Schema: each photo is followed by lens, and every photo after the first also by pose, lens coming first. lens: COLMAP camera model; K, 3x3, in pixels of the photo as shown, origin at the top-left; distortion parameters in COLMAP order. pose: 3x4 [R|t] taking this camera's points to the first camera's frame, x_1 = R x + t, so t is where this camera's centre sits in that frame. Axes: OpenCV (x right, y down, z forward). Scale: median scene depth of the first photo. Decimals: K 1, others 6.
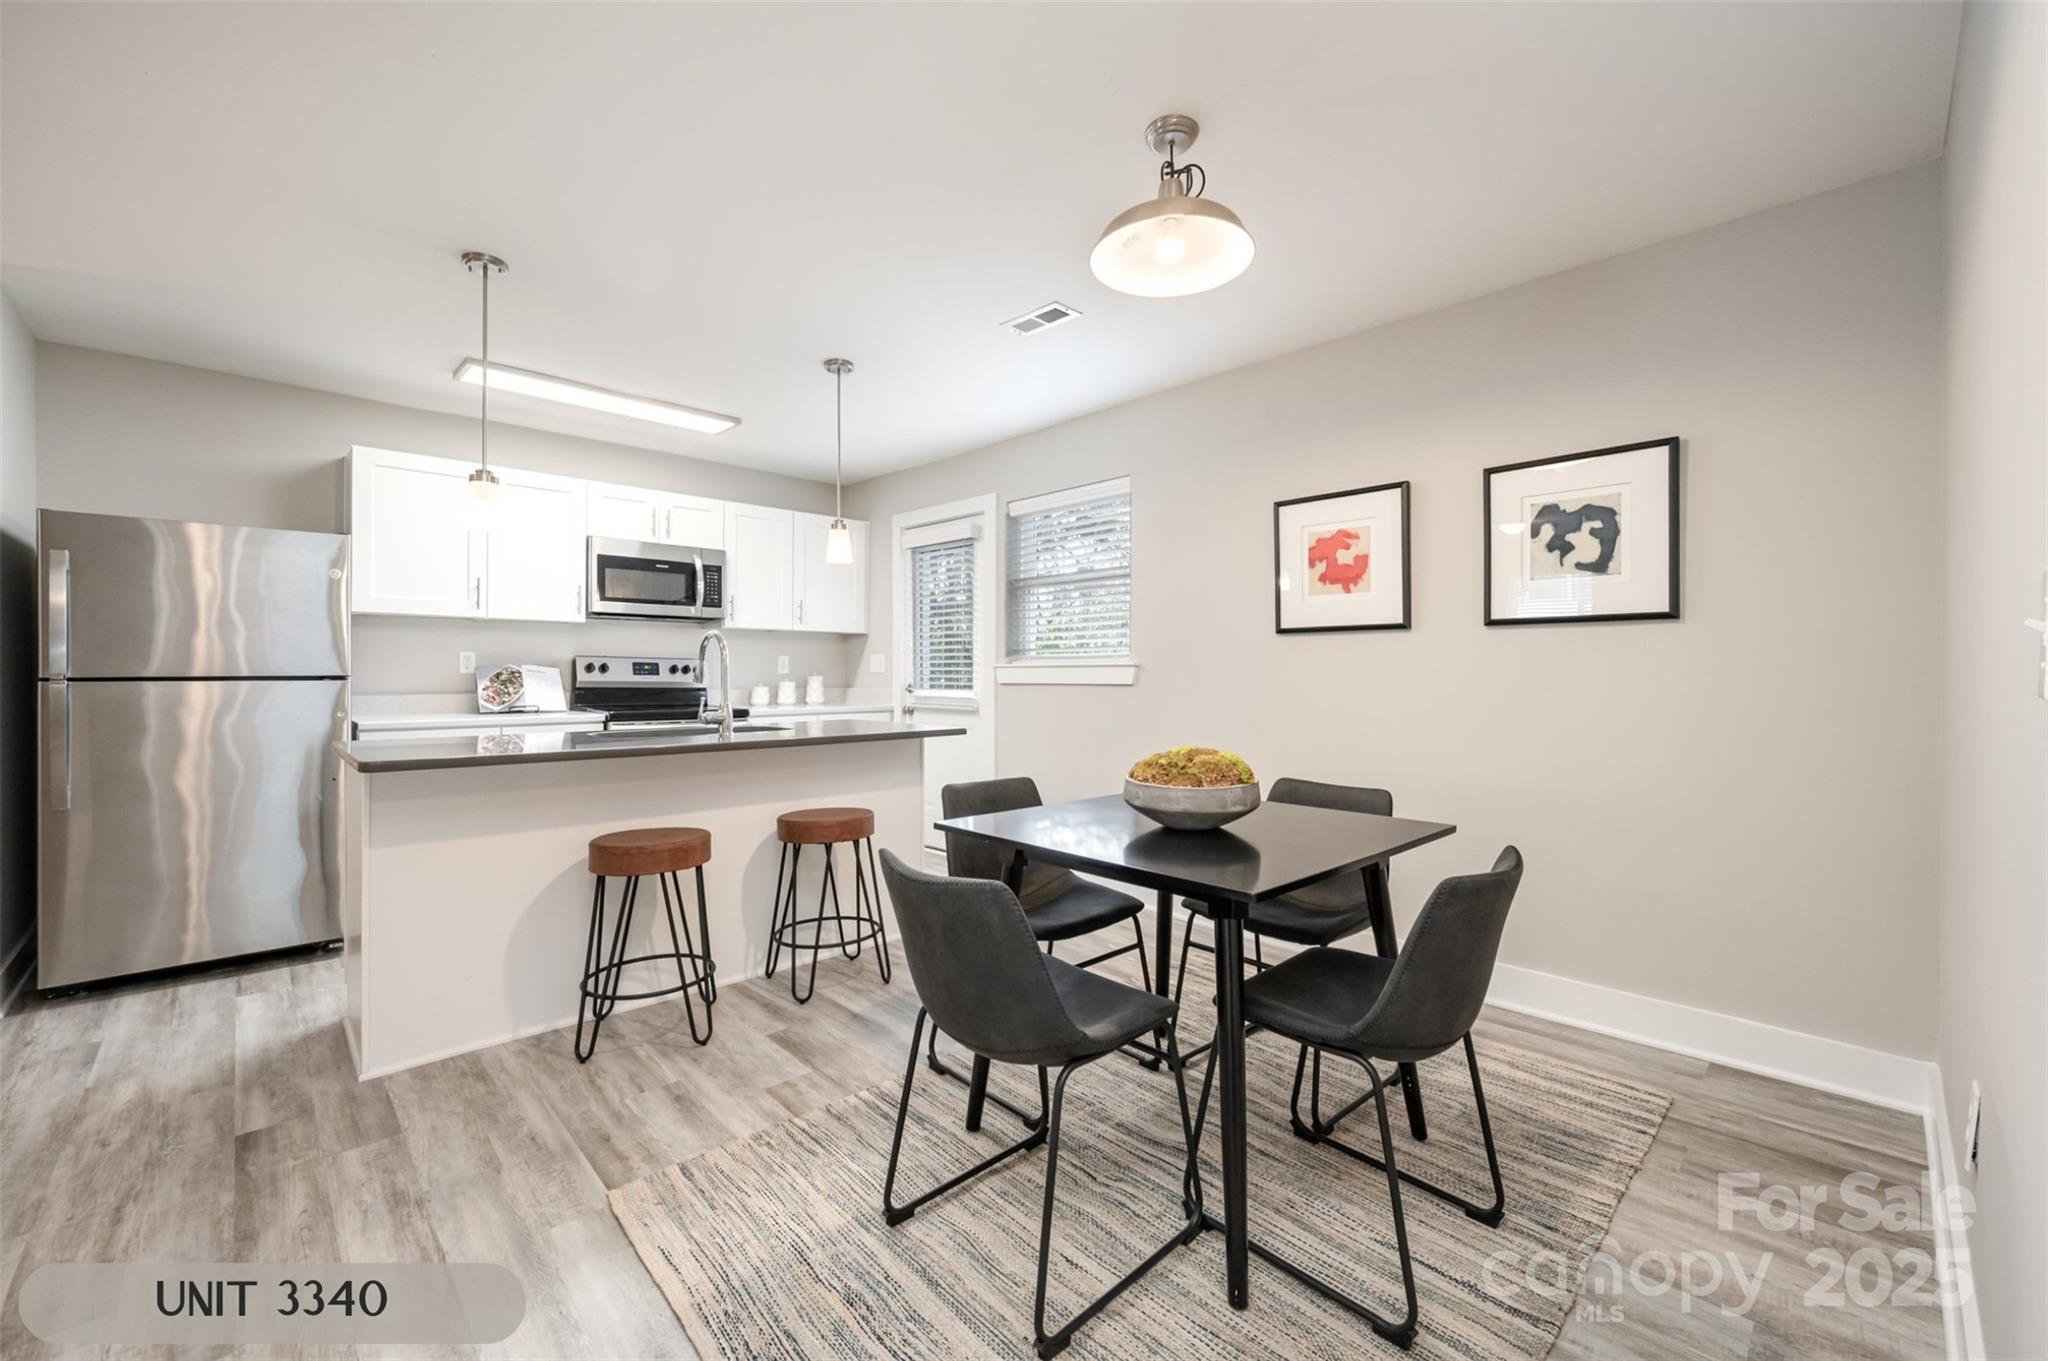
lens RADIAL K [[809.3, 0, 957.5], [0, 809.3, 682.3], [0, 0, 1]] dist [-0.000485, -0.000120]
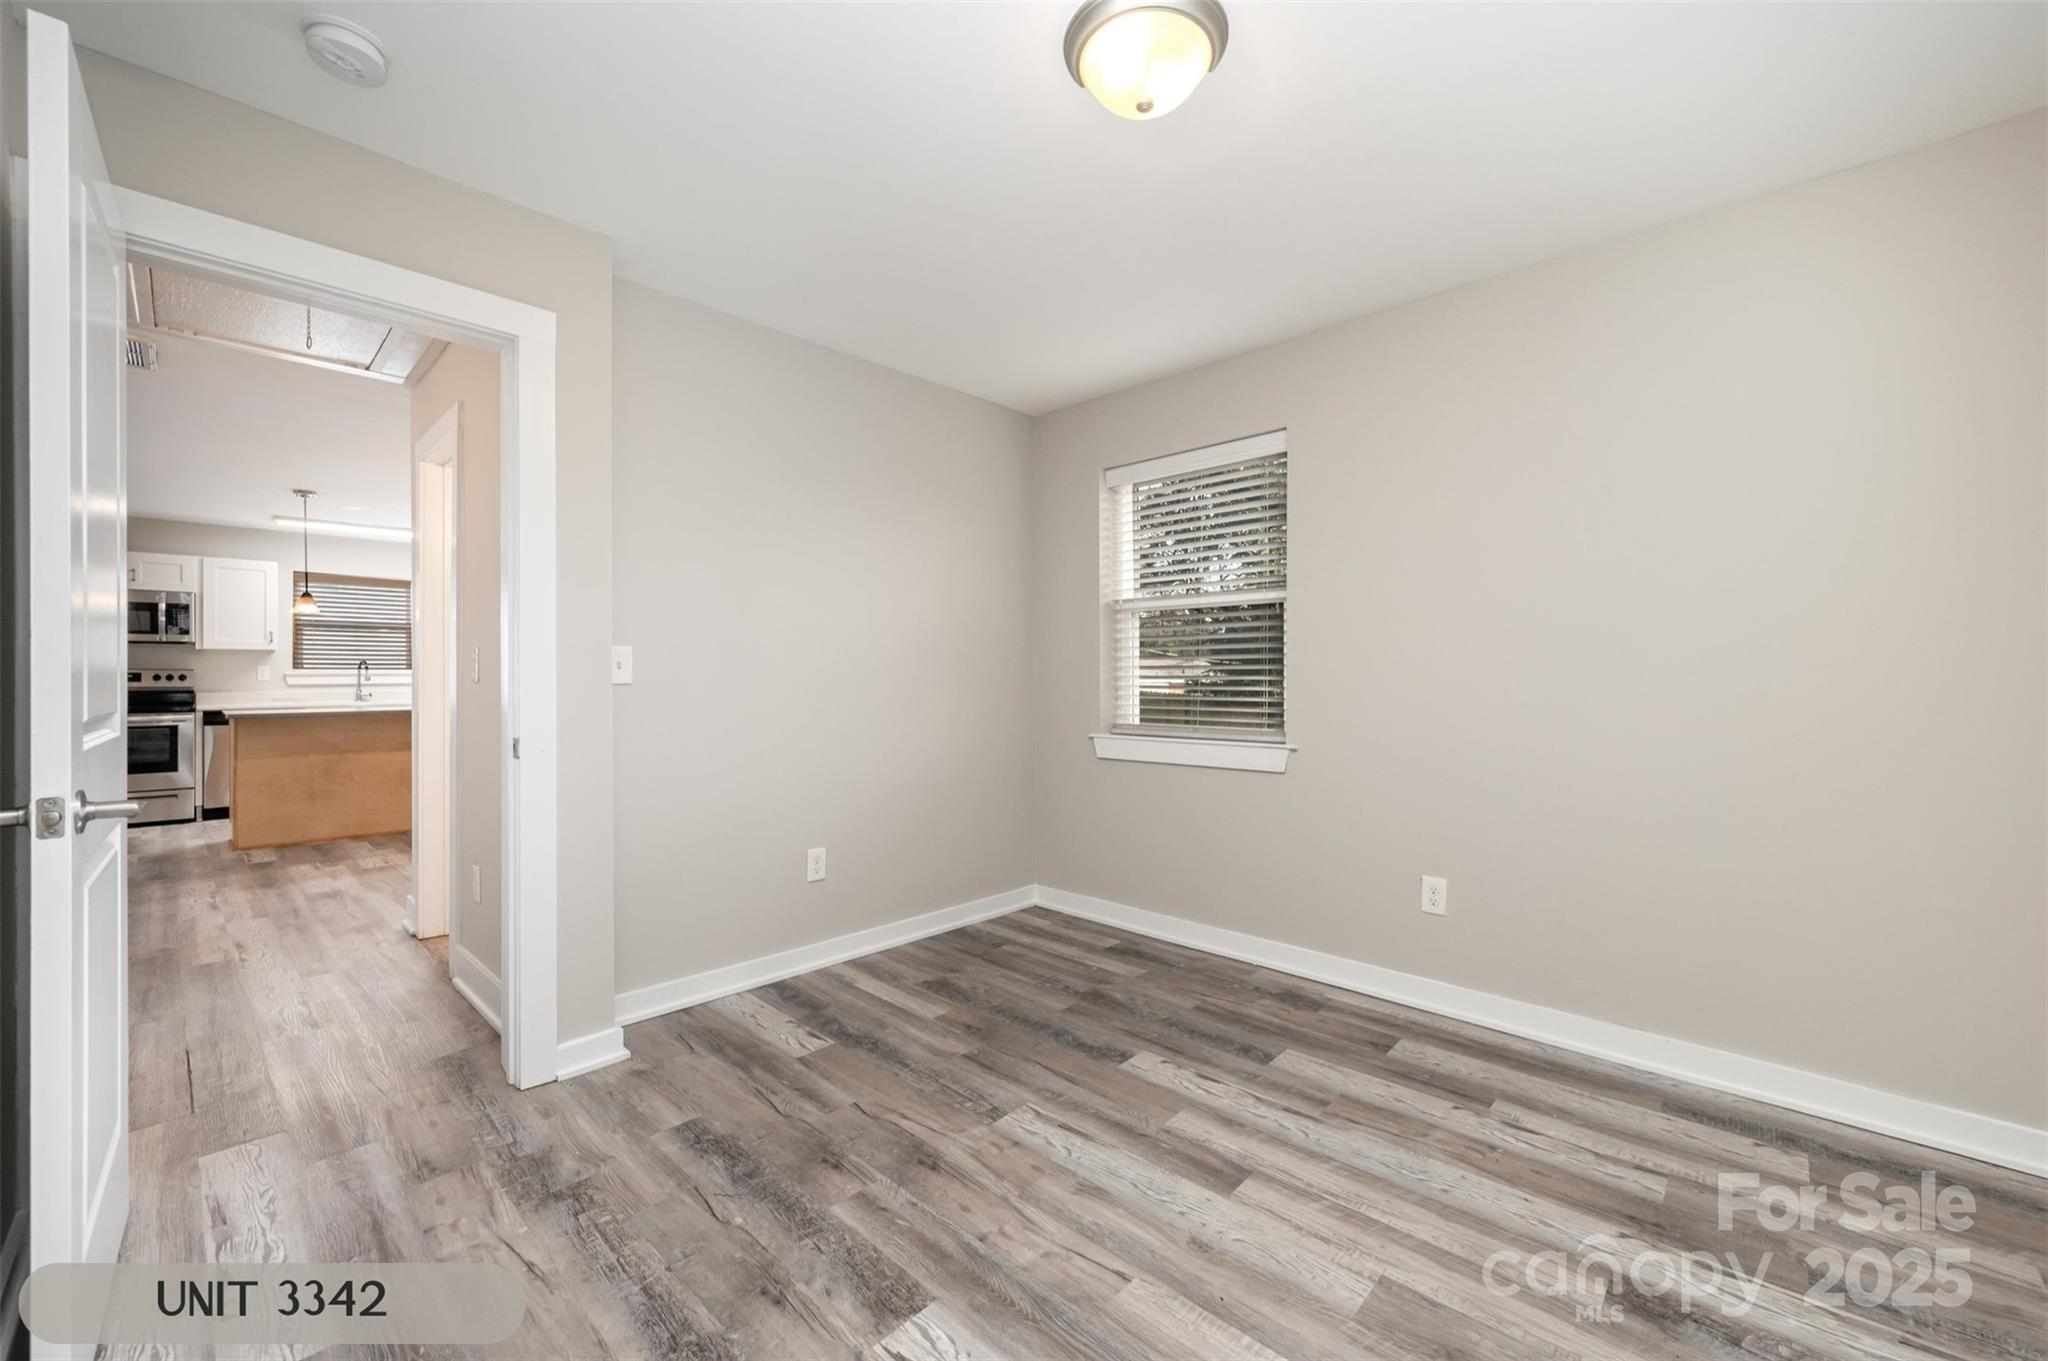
lens RADIAL K [[823.0, 0, 1026.3], [0, 823.0, 686.5], [0, 0, 1]] dist [-0.000597, -0.000080]
pose [[0.997140, -0.002134, 0.075553, 1.225135], [0.002181, 0.999997, -0.000548, 0.004690], [-0.075552, 0.000711, 0.997142, -0.629904]]
